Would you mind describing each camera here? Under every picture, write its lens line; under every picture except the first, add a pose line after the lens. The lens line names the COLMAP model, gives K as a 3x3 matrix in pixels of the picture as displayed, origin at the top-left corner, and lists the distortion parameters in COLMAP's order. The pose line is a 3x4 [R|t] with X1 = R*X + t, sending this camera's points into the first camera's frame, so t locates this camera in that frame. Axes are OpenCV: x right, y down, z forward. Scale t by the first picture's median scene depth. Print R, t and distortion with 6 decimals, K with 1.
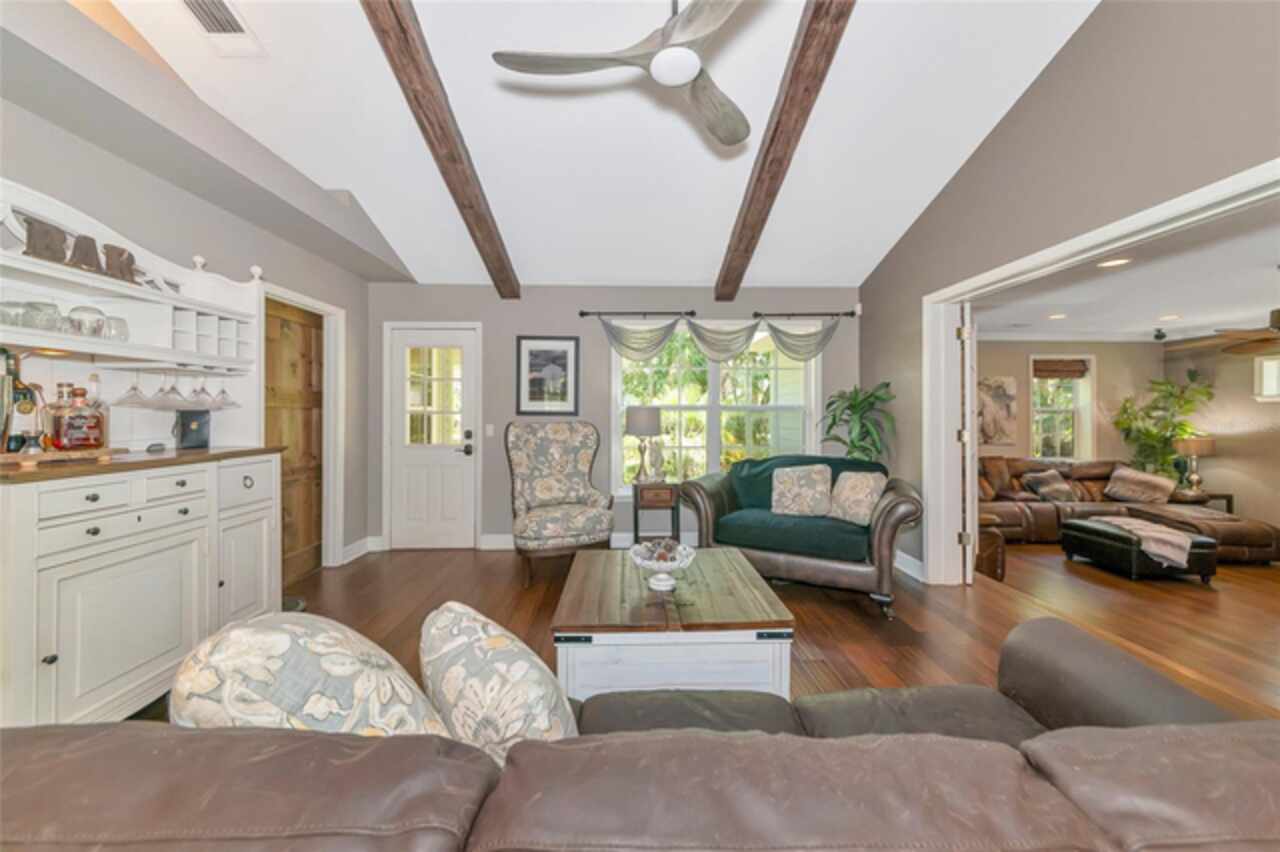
lens RADIAL K [[459.6, 0, 655.4], [0, 459.6, 410.9], [0, 0, 1]] dist [0.015687, 0.000040]
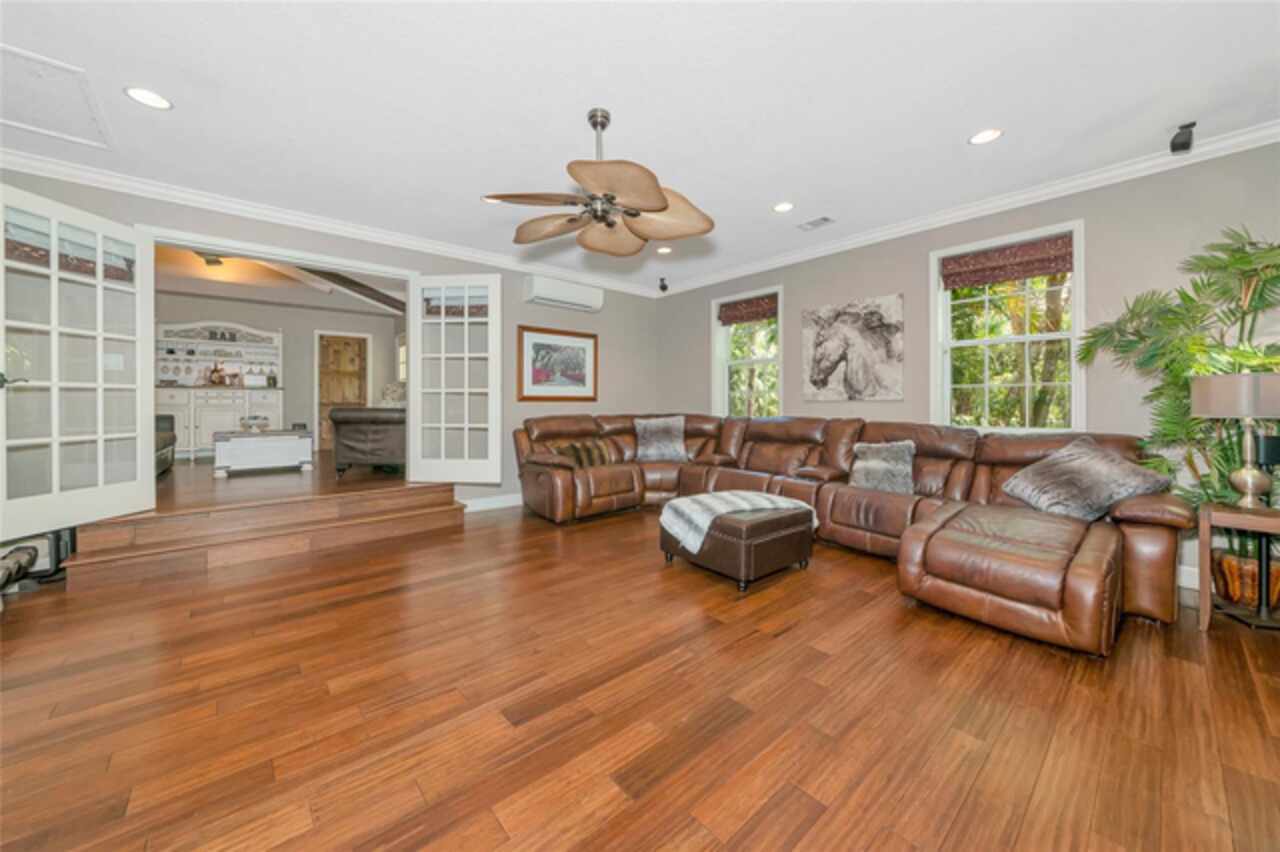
lens RADIAL K [[469.6, 0, 635.5], [0, 469.6, 404.3], [0, 0, 1]] dist [-0.000005, 0.000062]
pose [[0.610408, -0.002349, -0.792083, 1.118571], [0.009697, 0.999943, 0.004507, 0.073083], [0.792028, -0.010432, 0.610396, 0.348730]]
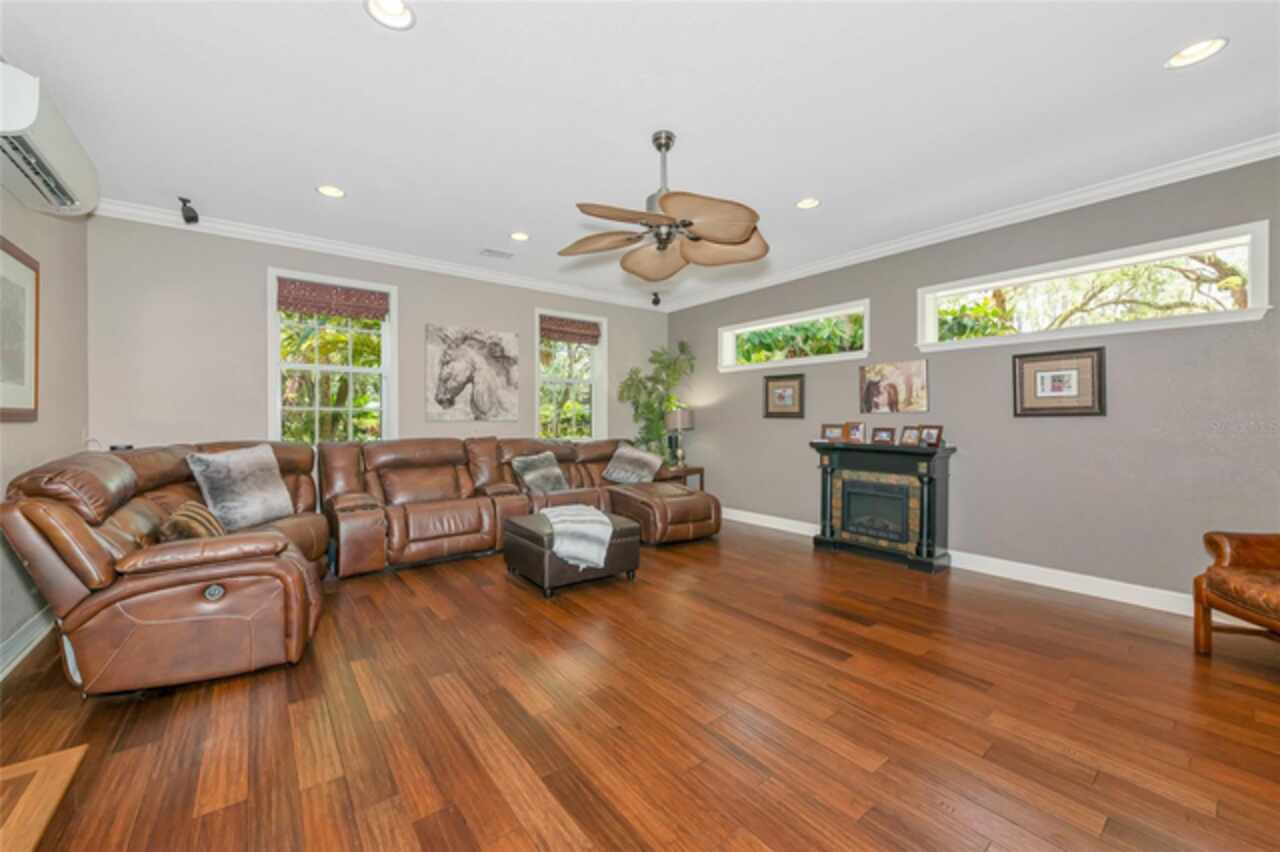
lens RADIAL K [[480.2, 0, 640.0], [0, 480.2, 426.0], [0, 0, 1]] dist [-0.001540, -0.000137]
pose [[0.820616, -0.010948, 0.571375, 0.515515], [0.000605, 0.999833, 0.018288, 0.068546], [-0.571479, -0.014662, 0.820486, 0.243657]]
